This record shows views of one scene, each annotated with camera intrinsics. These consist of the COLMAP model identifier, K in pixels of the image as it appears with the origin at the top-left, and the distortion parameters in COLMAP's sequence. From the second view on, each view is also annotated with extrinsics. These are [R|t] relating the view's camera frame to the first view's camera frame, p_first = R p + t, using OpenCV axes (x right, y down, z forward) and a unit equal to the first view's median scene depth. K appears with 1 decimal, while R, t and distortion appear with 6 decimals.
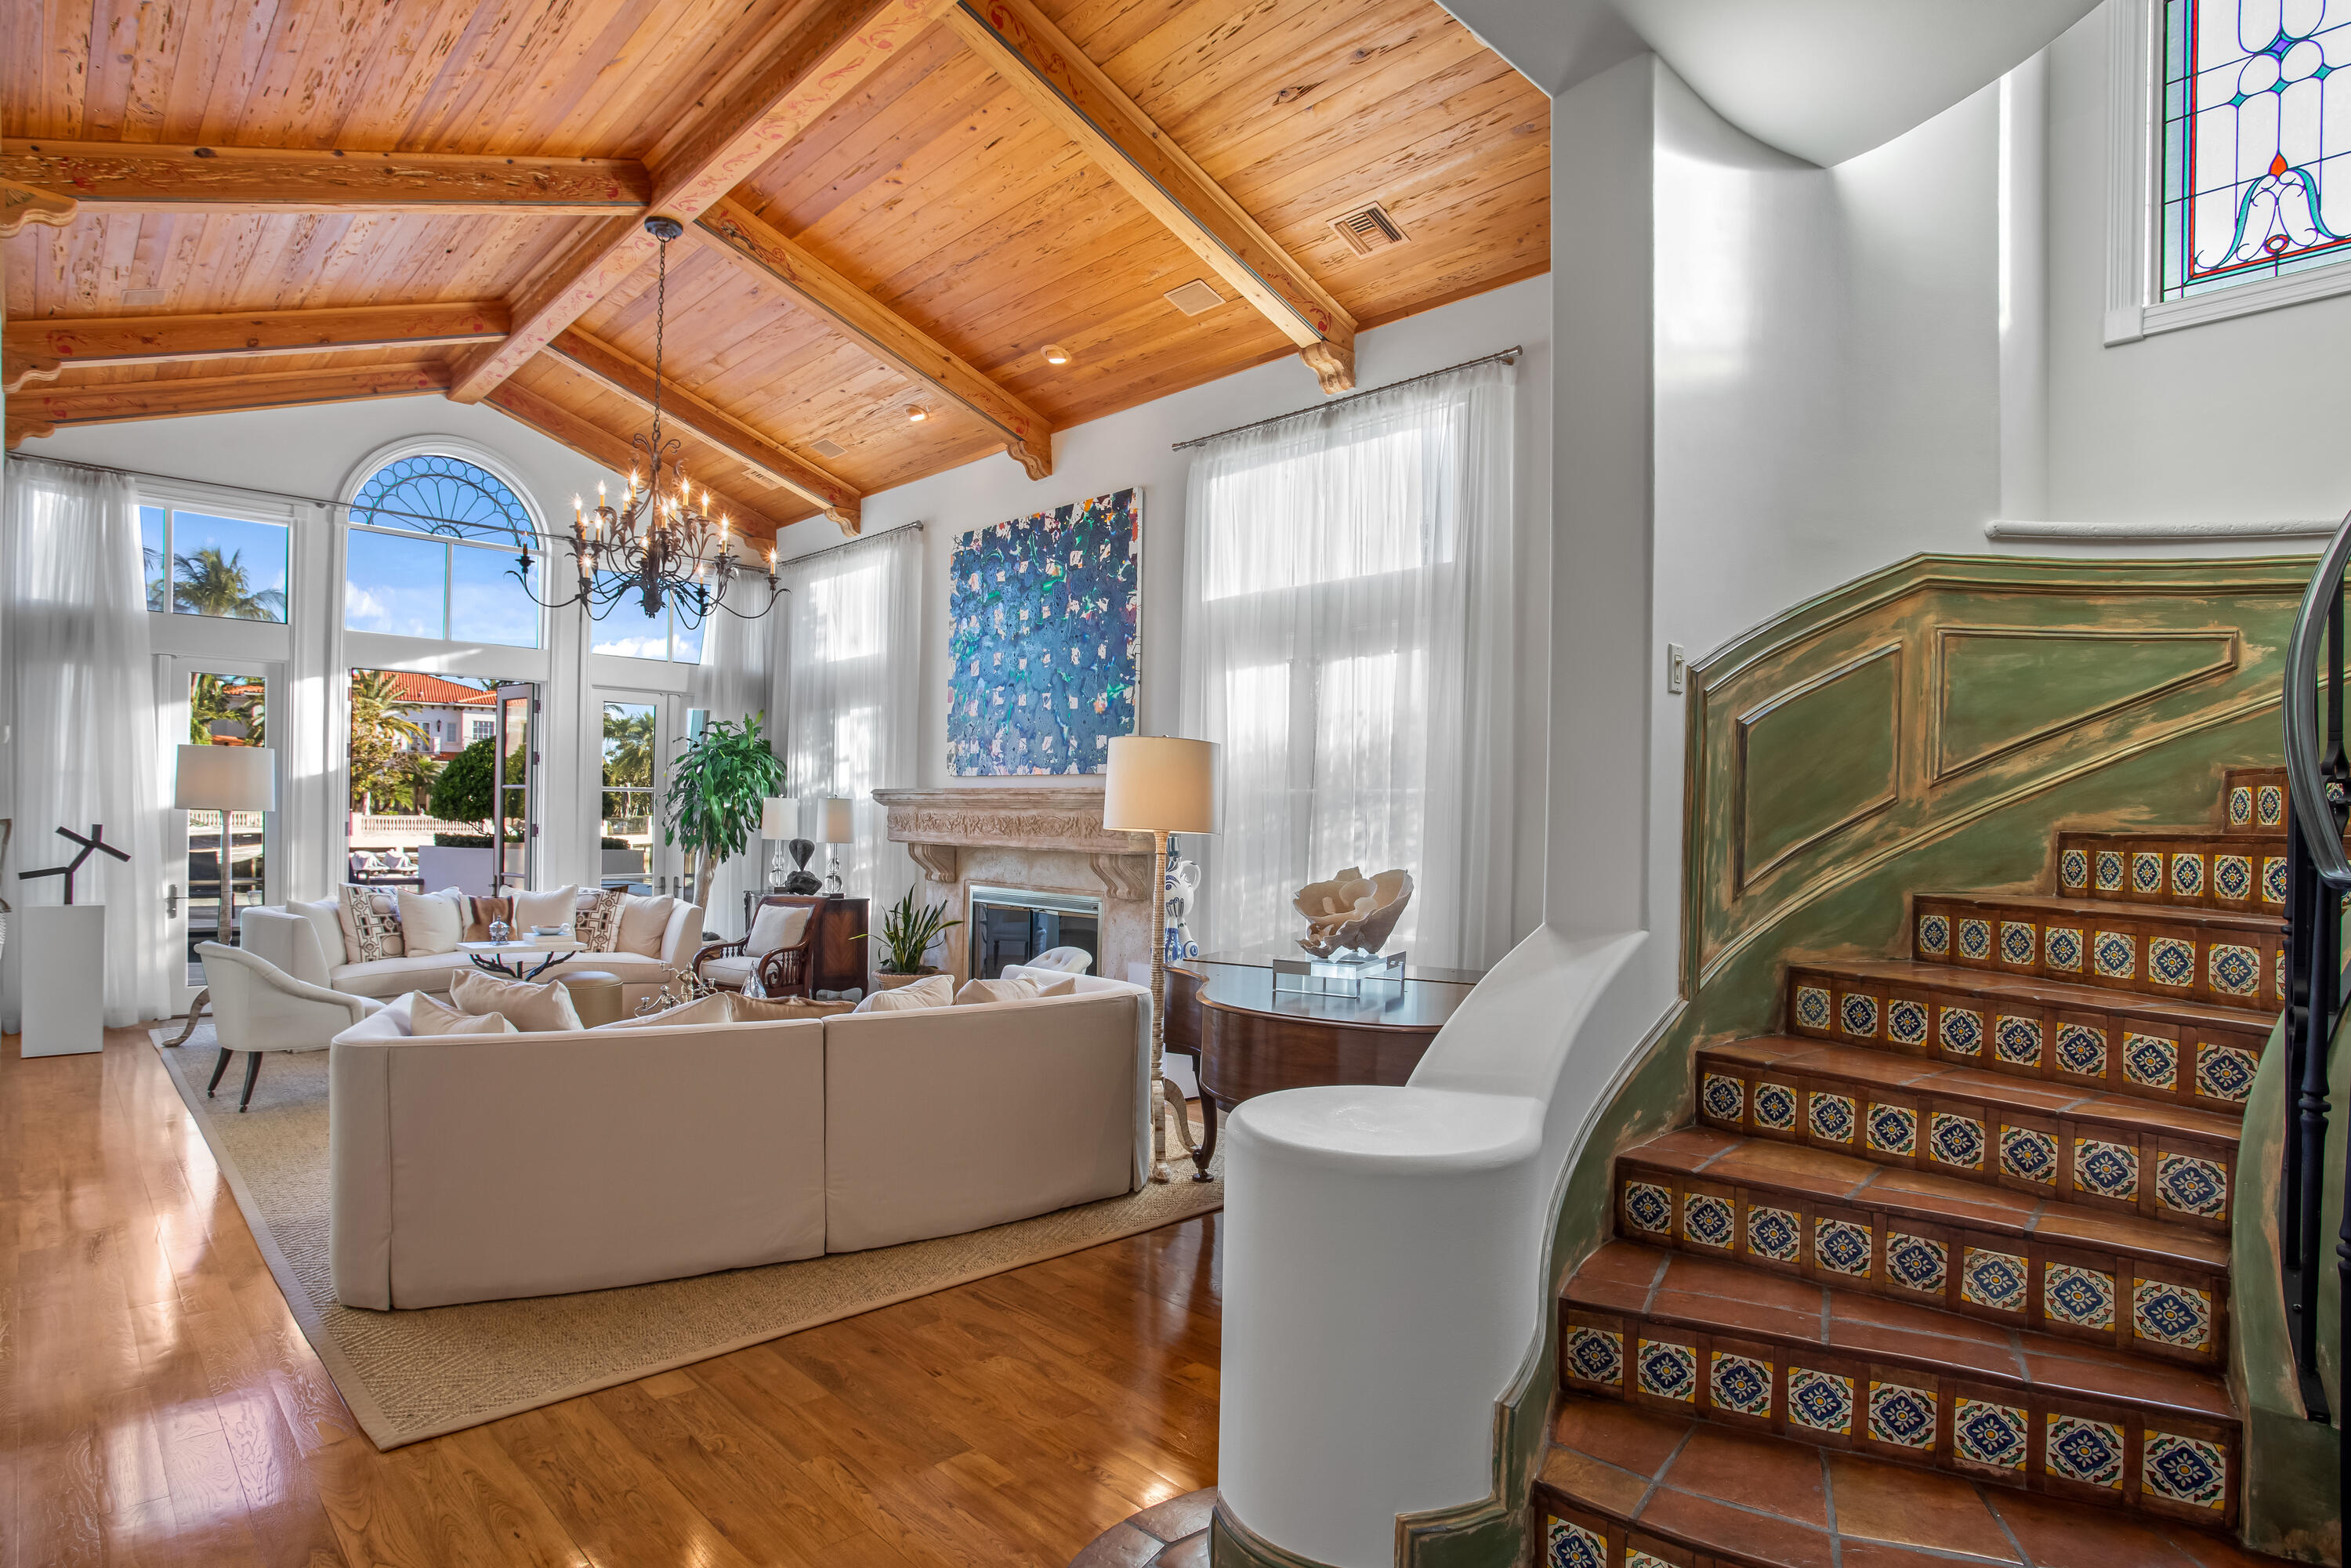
lens RADIAL K [[1298.5, 0, 1186.4], [0, 1298.5, 817.9], [0, 0, 1]] dist [-0.078763, 0.043923]
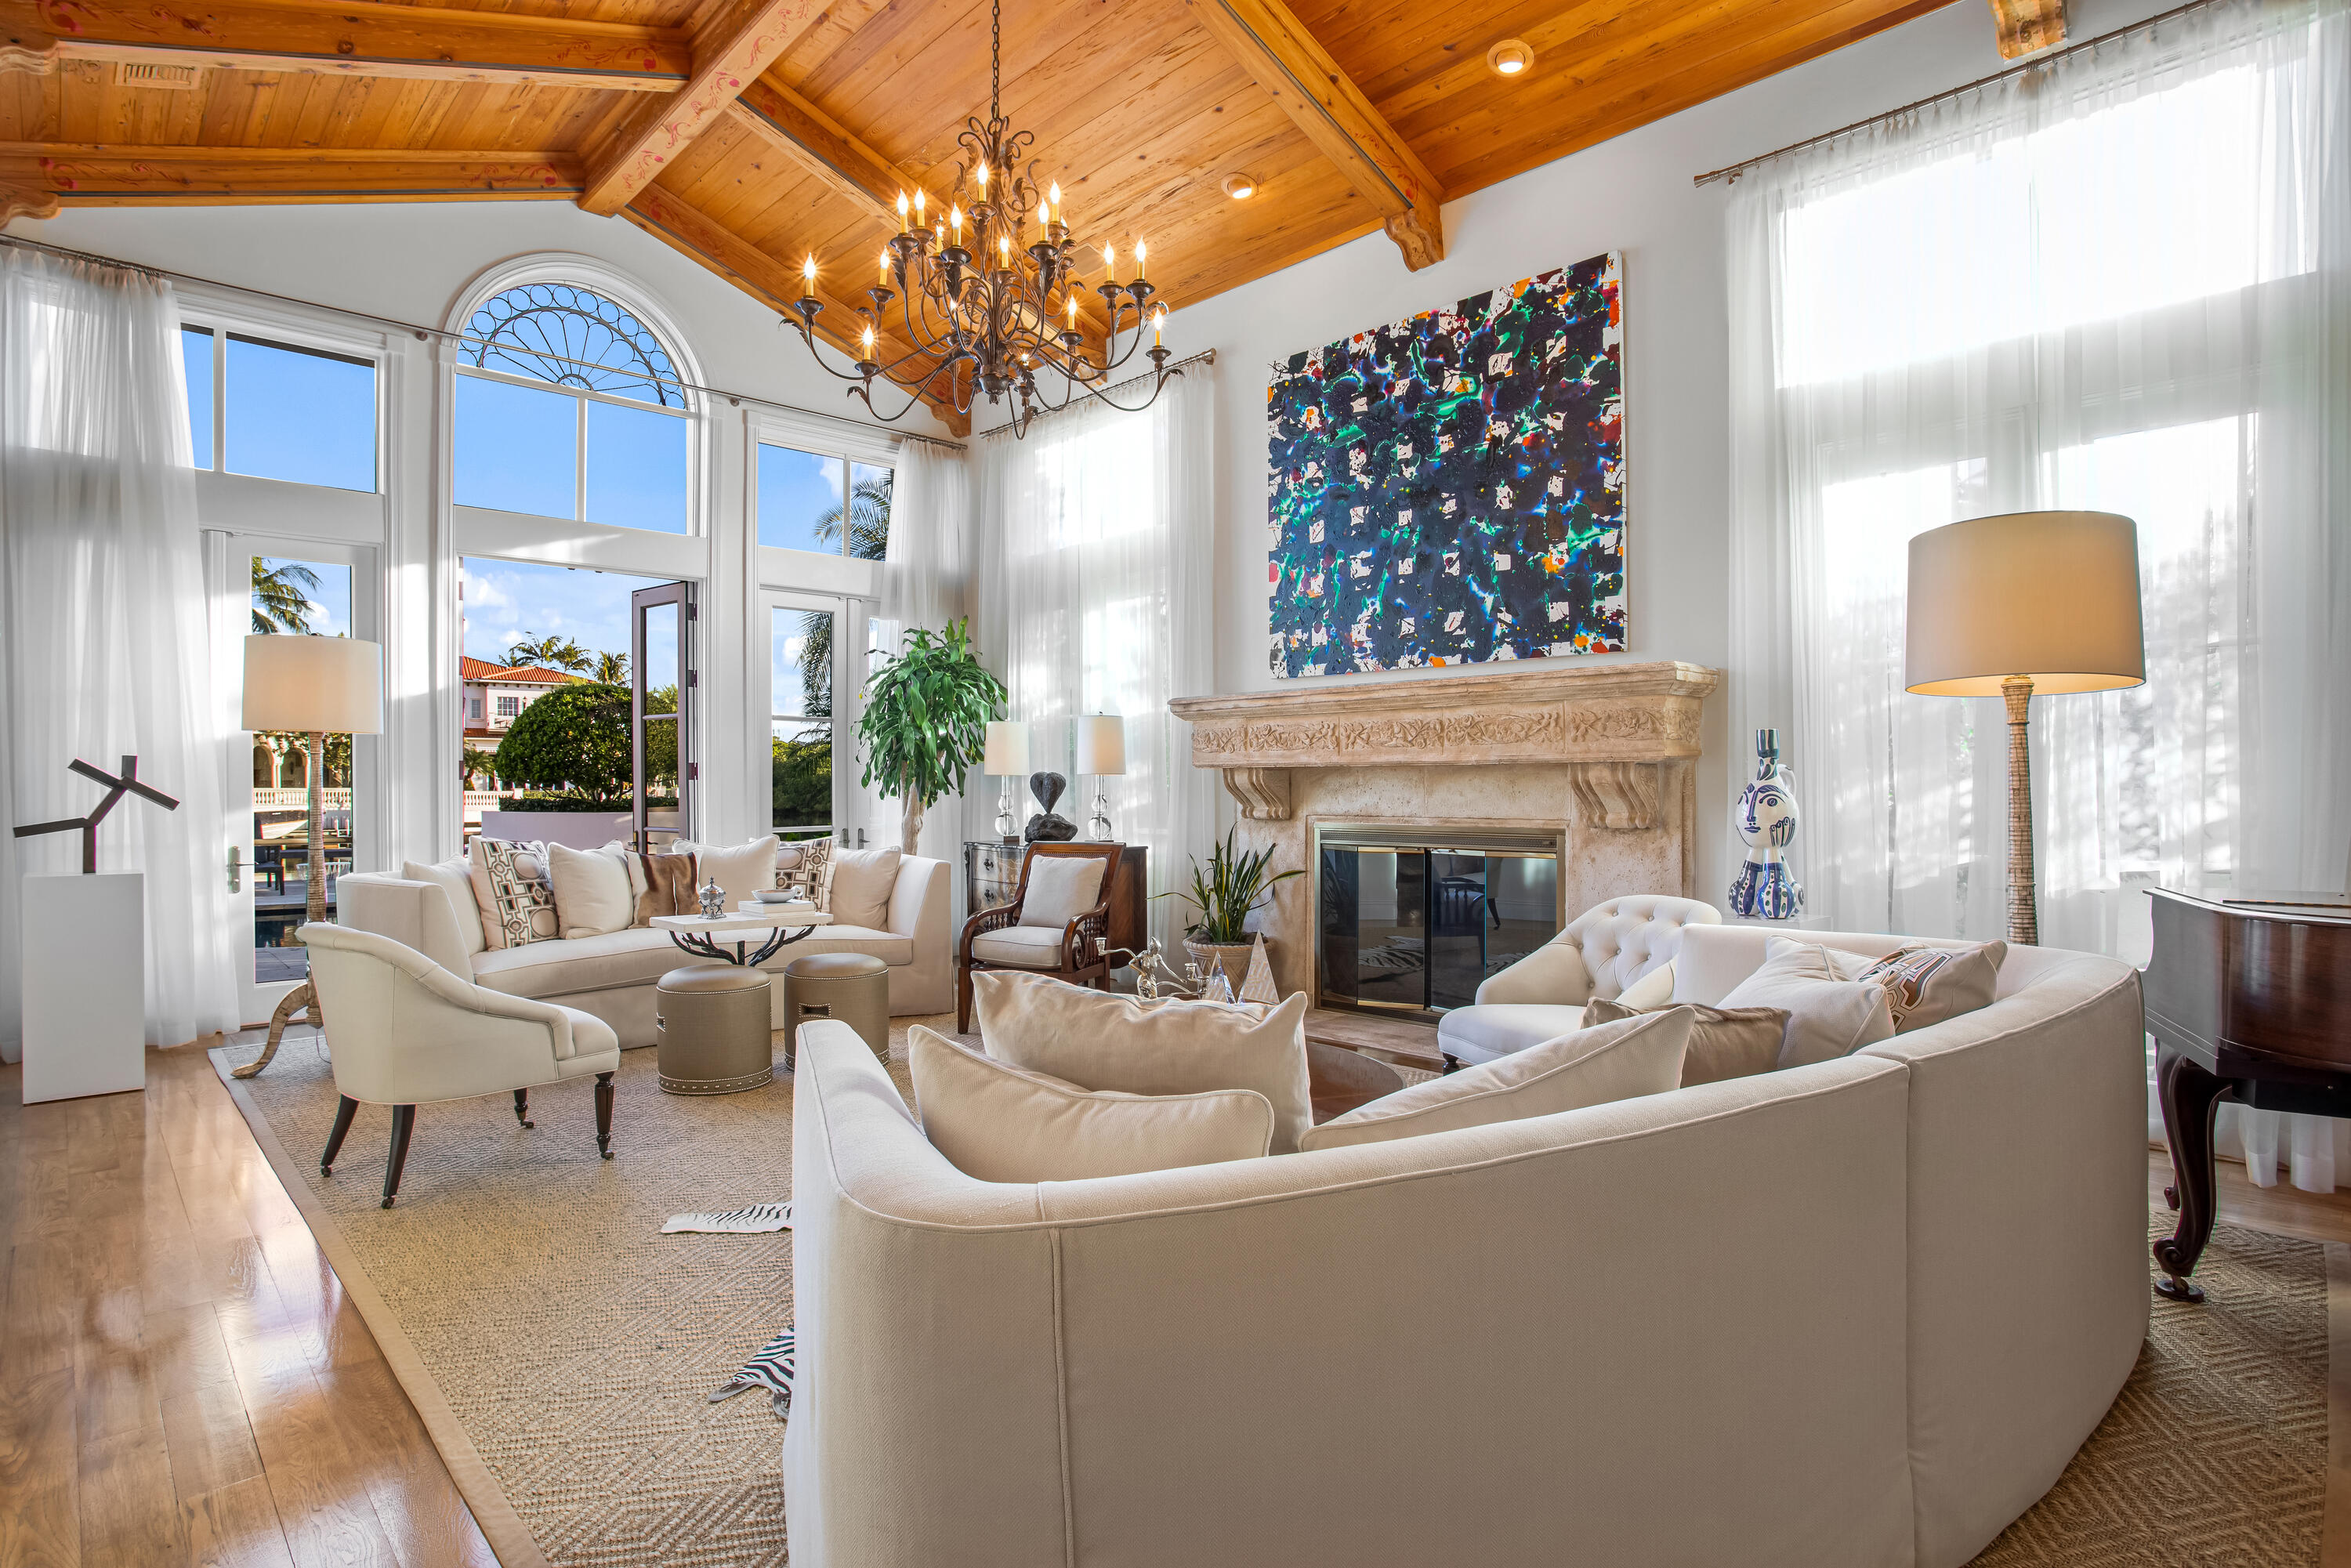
lens RADIAL K [[1234.0, 0, 1175.5], [0, 1234.0, 784.0], [0, 0, 1]] dist [-0.078690, 0.040012]
pose [[0.999693, -0.023425, 0.008013, -0.271851], [0.023437, 0.999724, -0.001302, 0.031044], [-0.007981, 0.001490, 0.999967, 0.310674]]
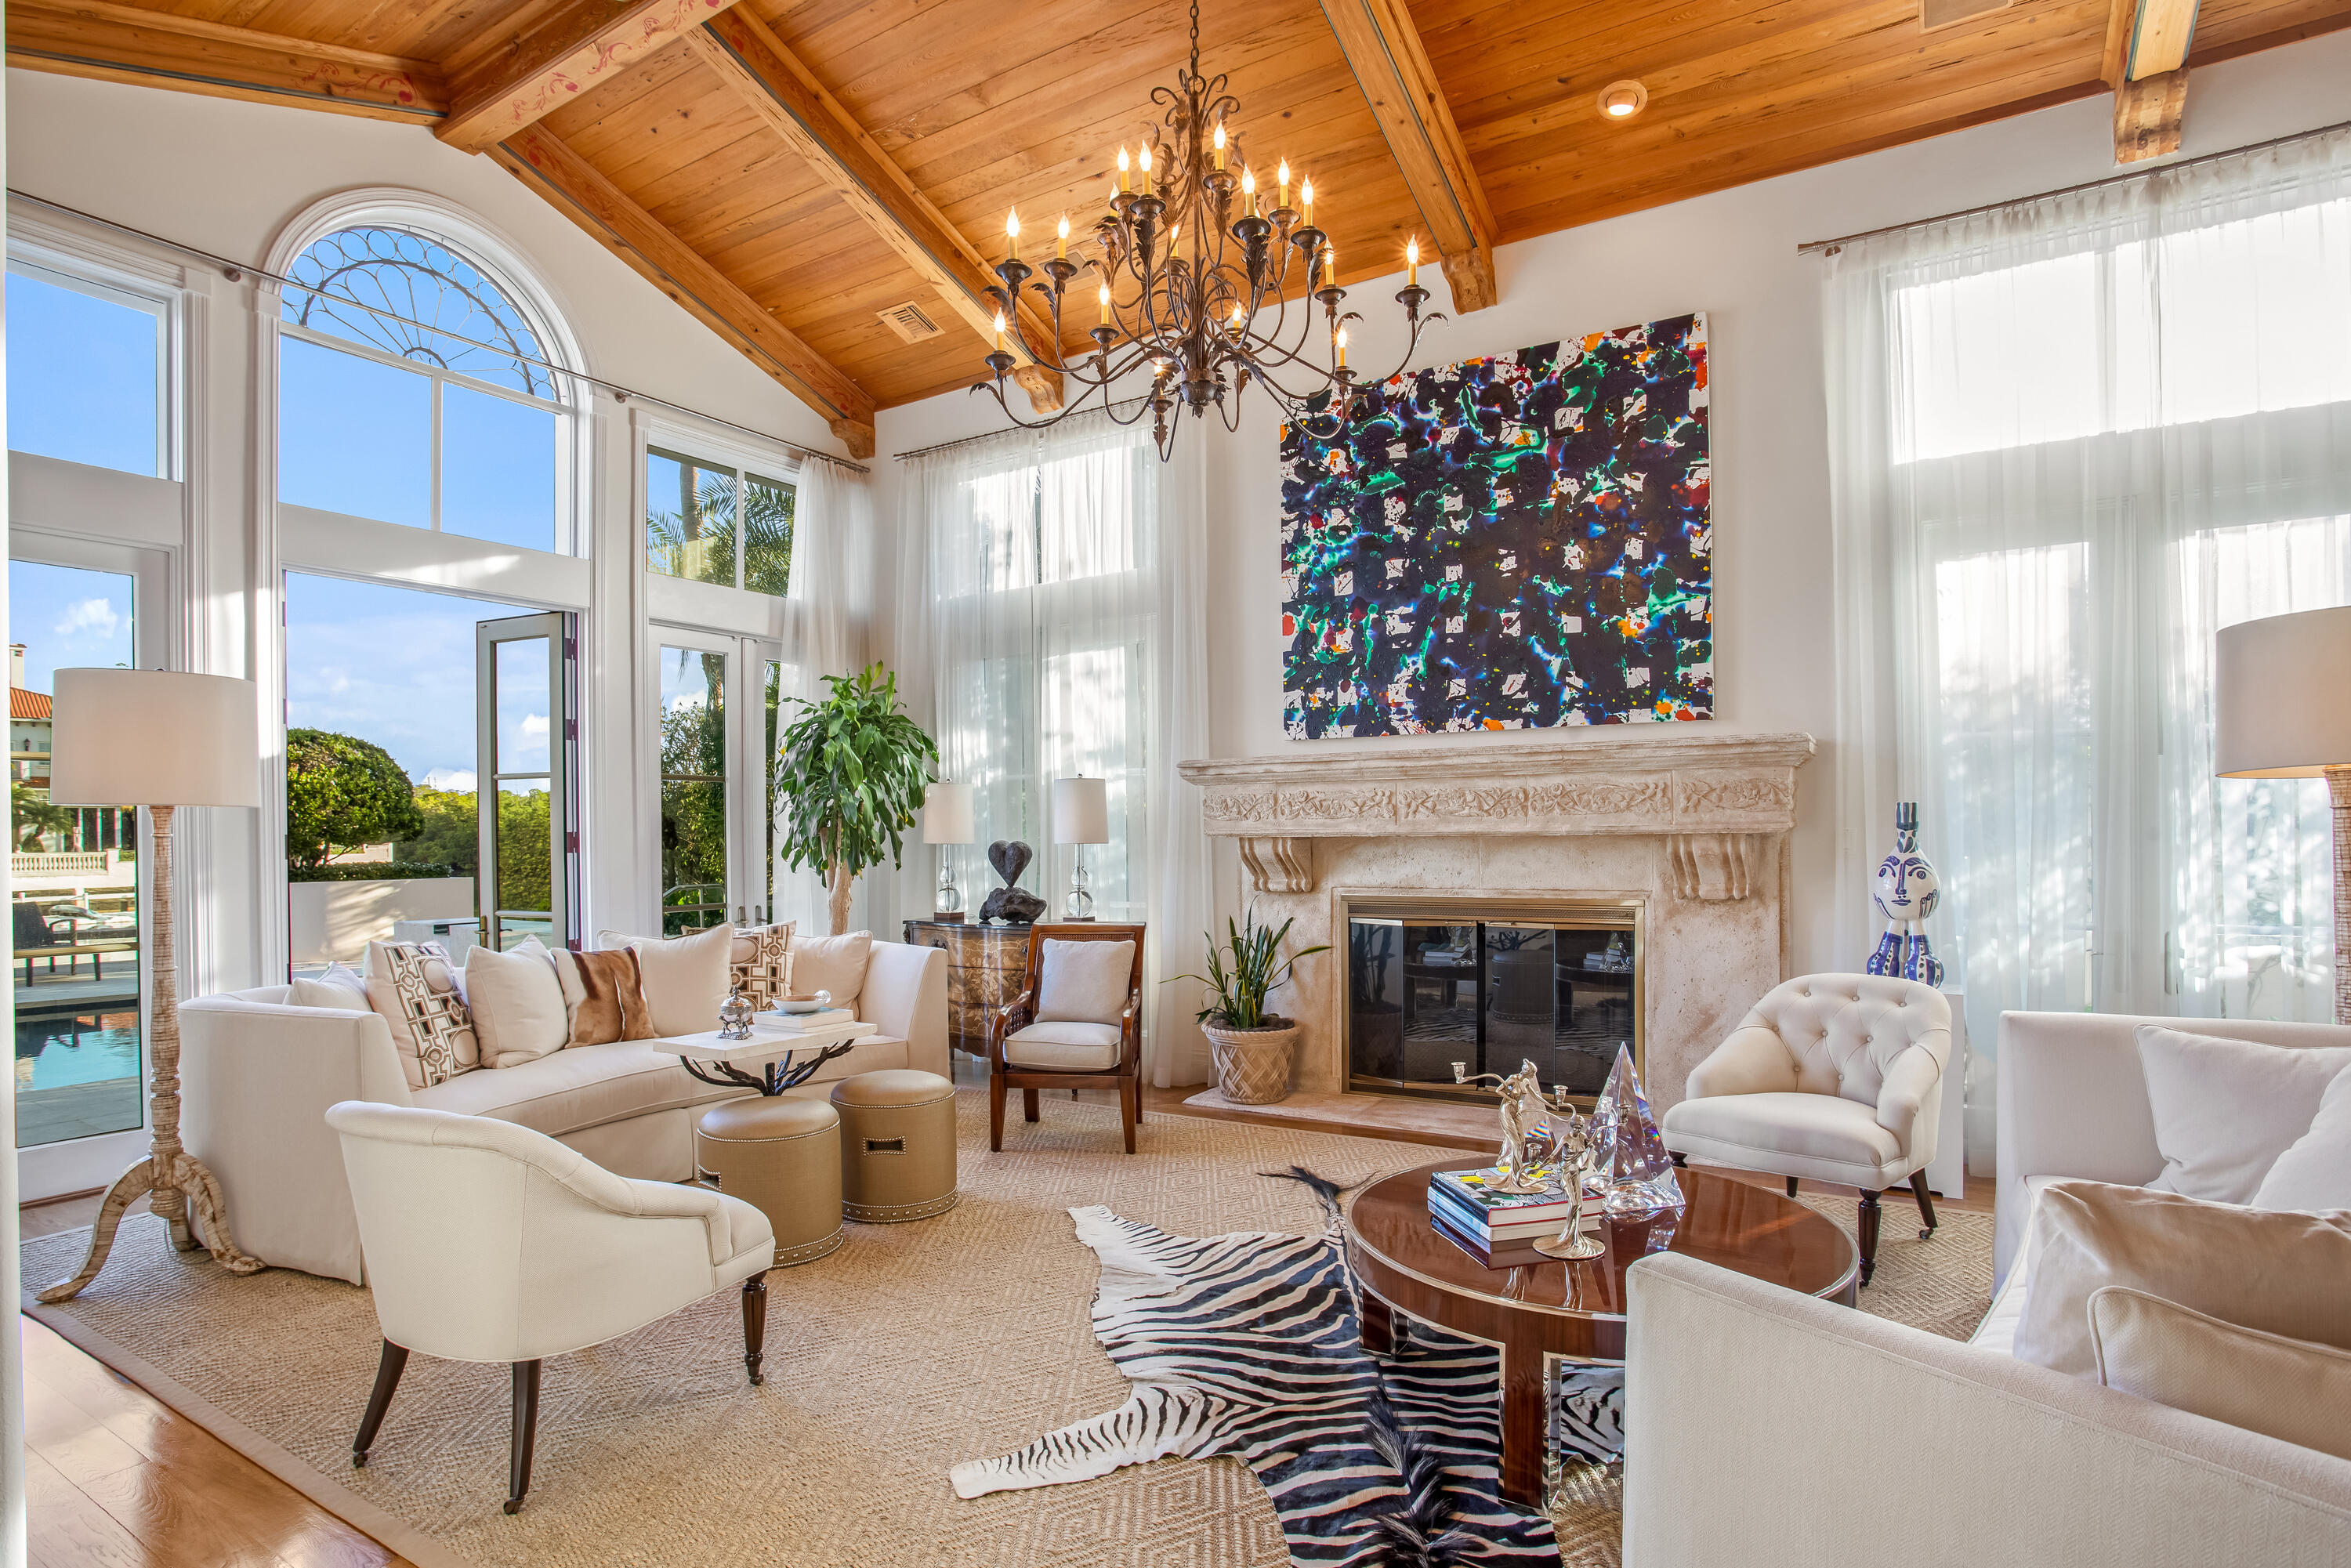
lens RADIAL K [[1236.5, 0, 1170.2], [0, 1236.5, 831.2], [0, 0, 1]] dist [-0.072211, 0.031546]
pose [[0.966600, -0.031042, 0.254404, -0.457411], [0.030930, 0.999512, 0.004443, 0.012801], [-0.254417, 0.003574, 0.967088, 0.407773]]
